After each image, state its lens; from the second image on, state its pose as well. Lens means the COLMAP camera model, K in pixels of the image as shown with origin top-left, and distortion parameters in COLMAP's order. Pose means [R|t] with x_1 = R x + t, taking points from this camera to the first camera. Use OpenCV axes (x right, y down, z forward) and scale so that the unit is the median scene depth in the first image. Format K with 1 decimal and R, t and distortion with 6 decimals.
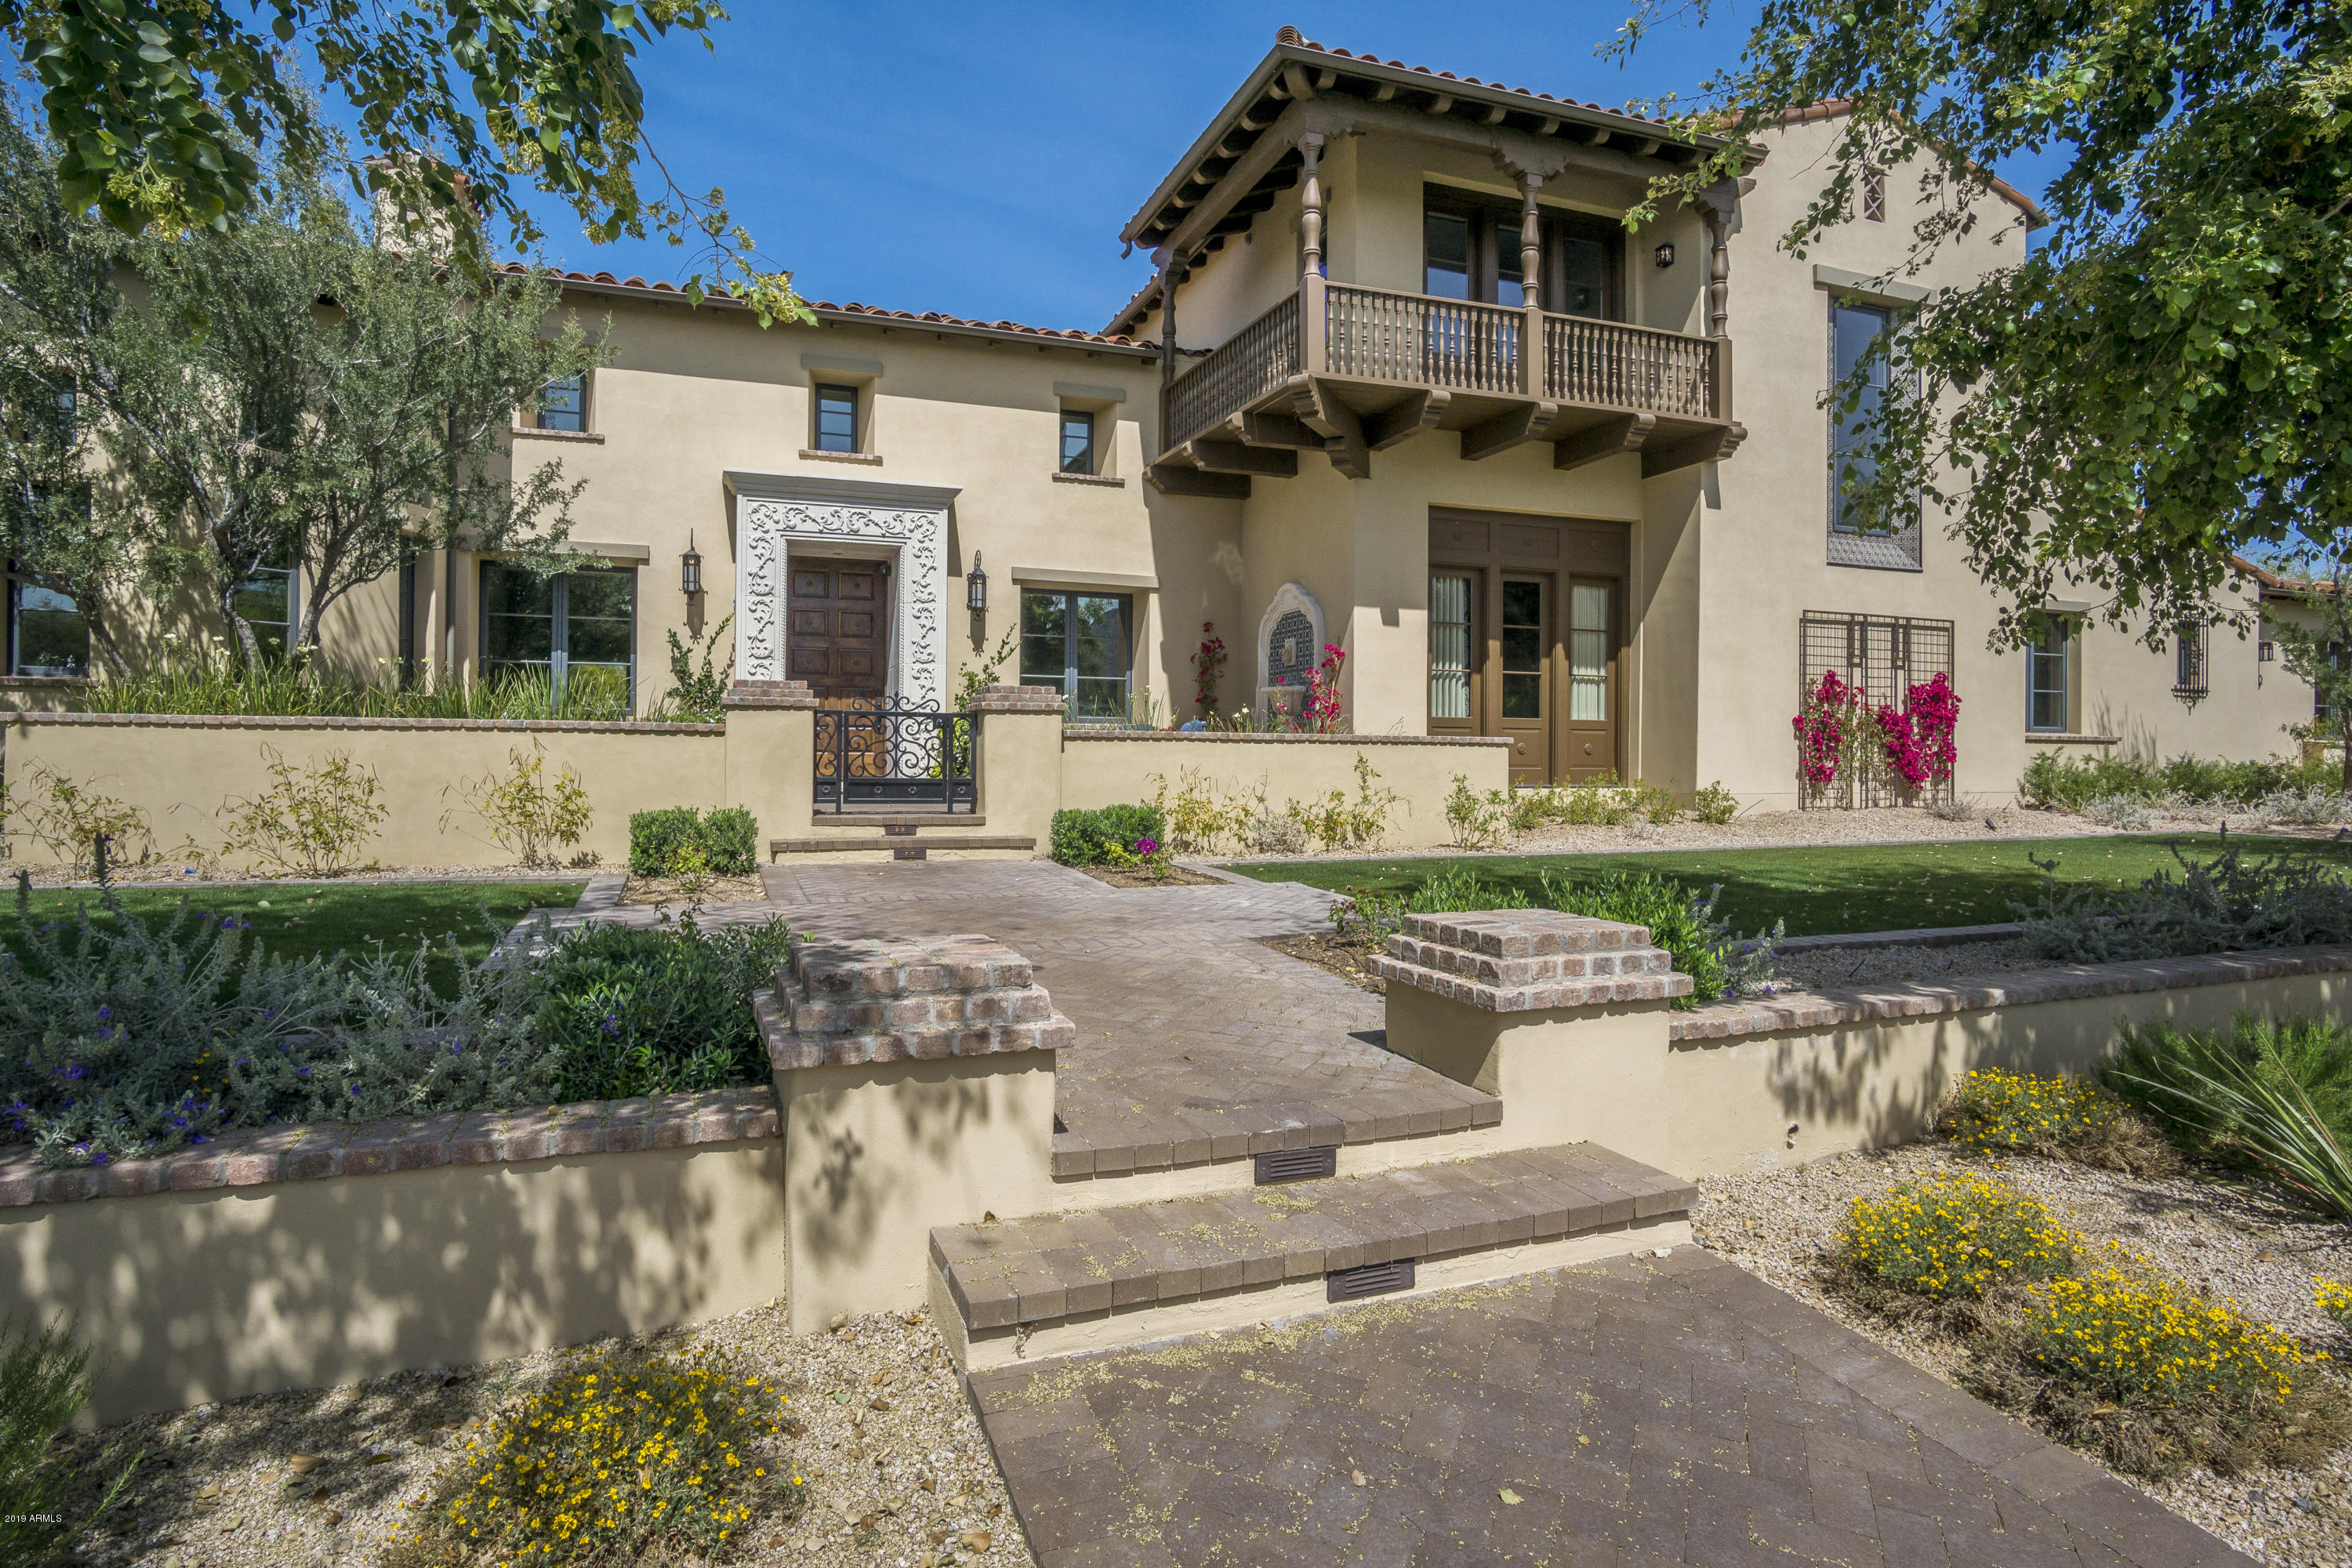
lens RADIAL K [[1241.7, 0, 1169.4], [0, 1241.7, 762.9], [0, 0, 1]] dist [-0.027903, 0.001865]
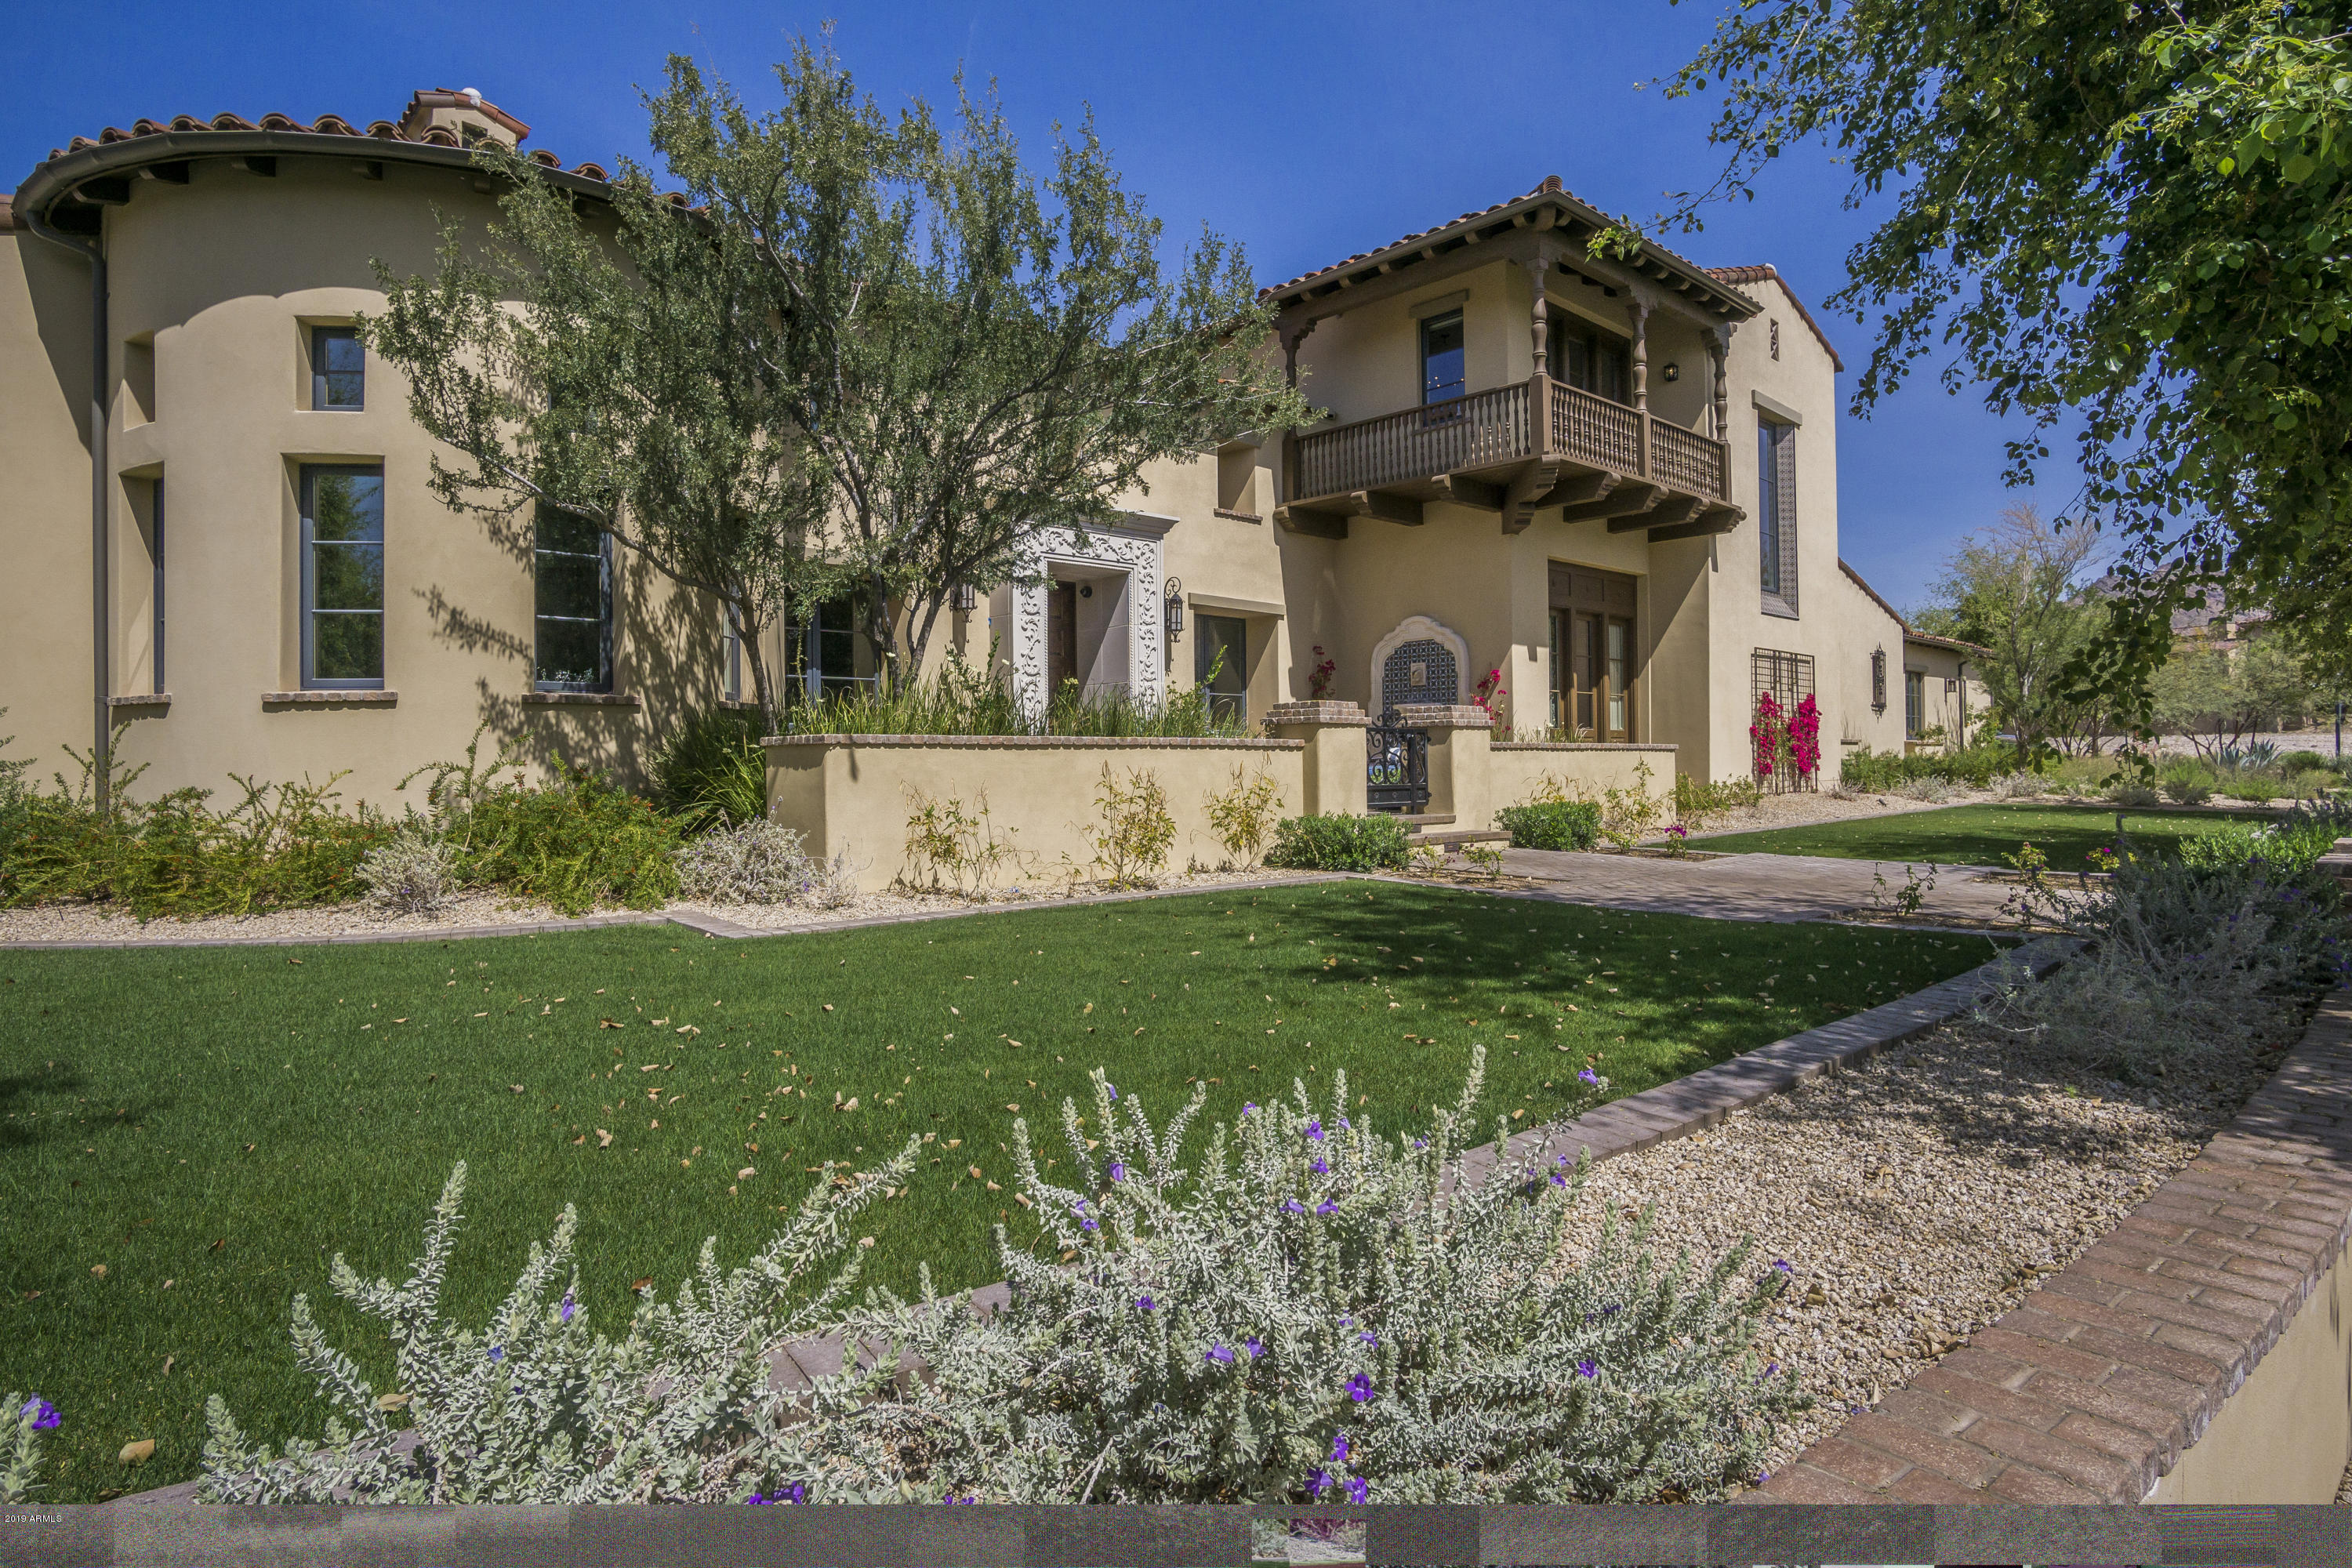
lens RADIAL K [[1241.7, 0, 1164.8], [0, 1241.7, 773.8], [0, 0, 1]] dist [-0.027903, 0.001865]
pose [[0.926478, -0.019275, 0.375855, -0.590132], [0.017371, 0.999813, 0.008455, -0.008747], [-0.375948, -0.001305, 0.926640, -0.005160]]
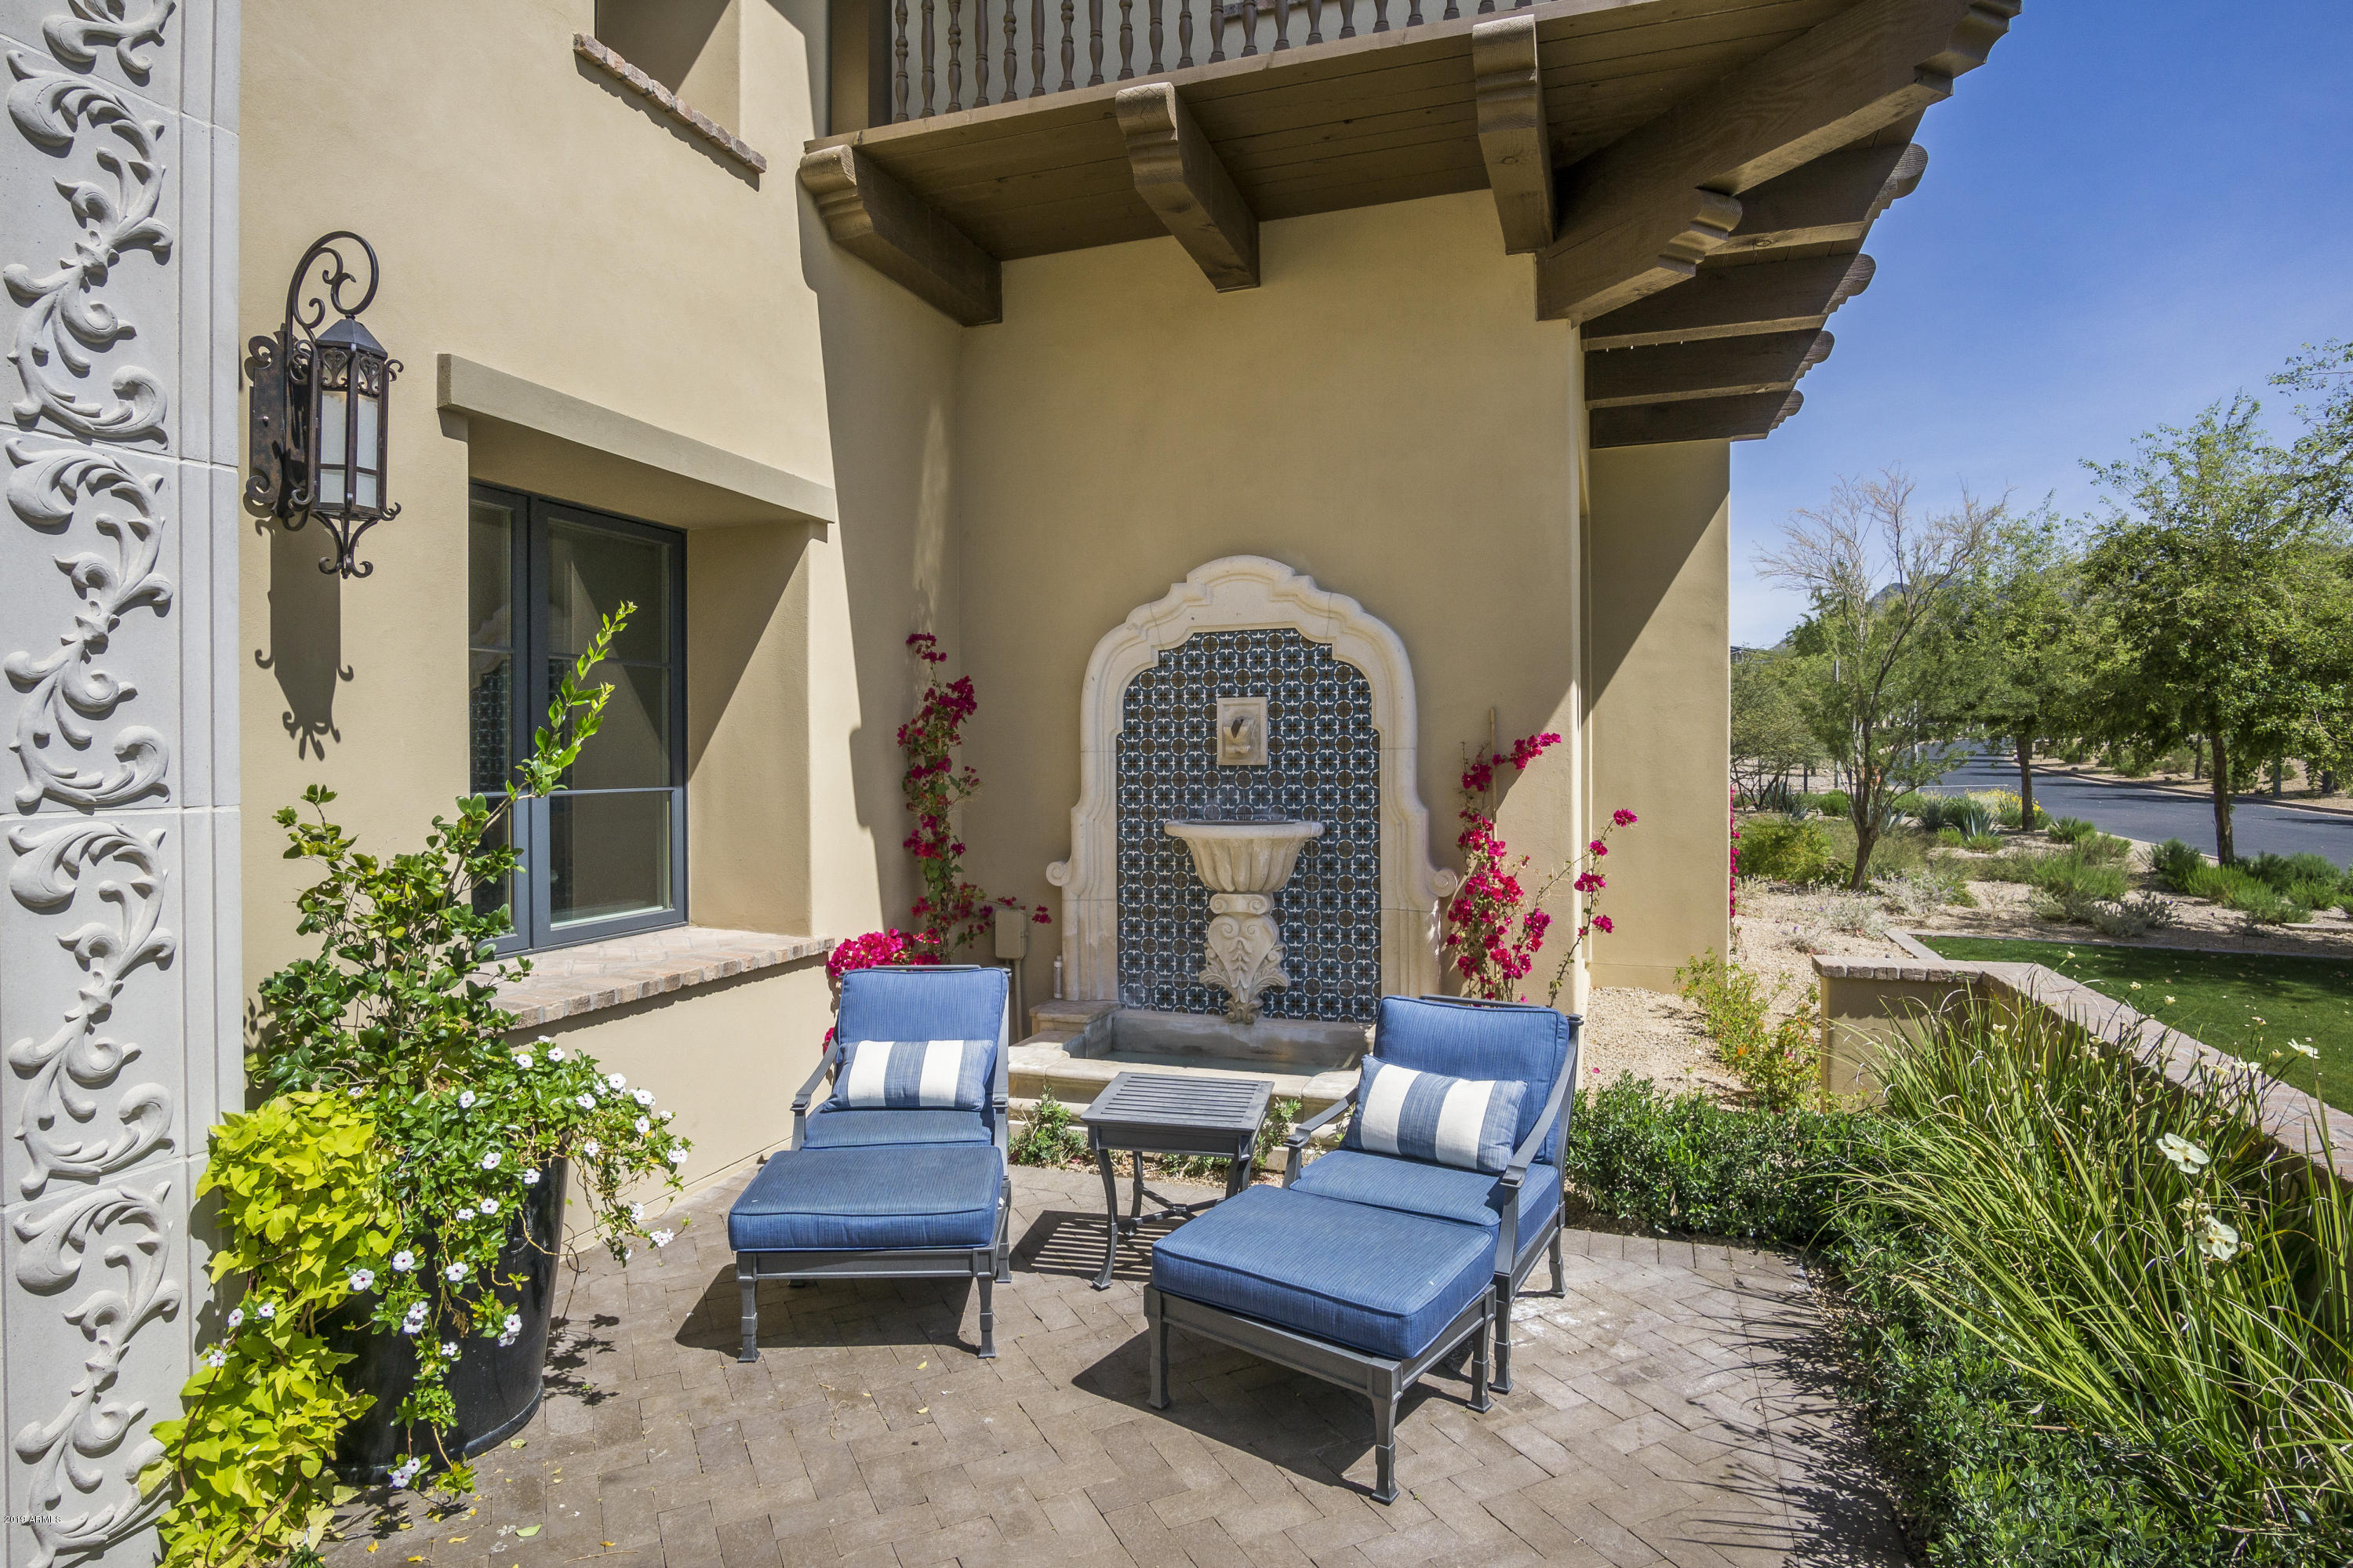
lens RADIAL K [[1242.3, 0, 1175.0], [0, 1242.3, 729.9], [0, 0, 1]] dist [-0.027903, 0.001865]
pose [[0.620742, -0.006029, 0.783991, -0.231988], [0.010919, 0.999940, -0.000955, -0.092335], [-0.783938, 0.009154, 0.620771, 0.794892]]
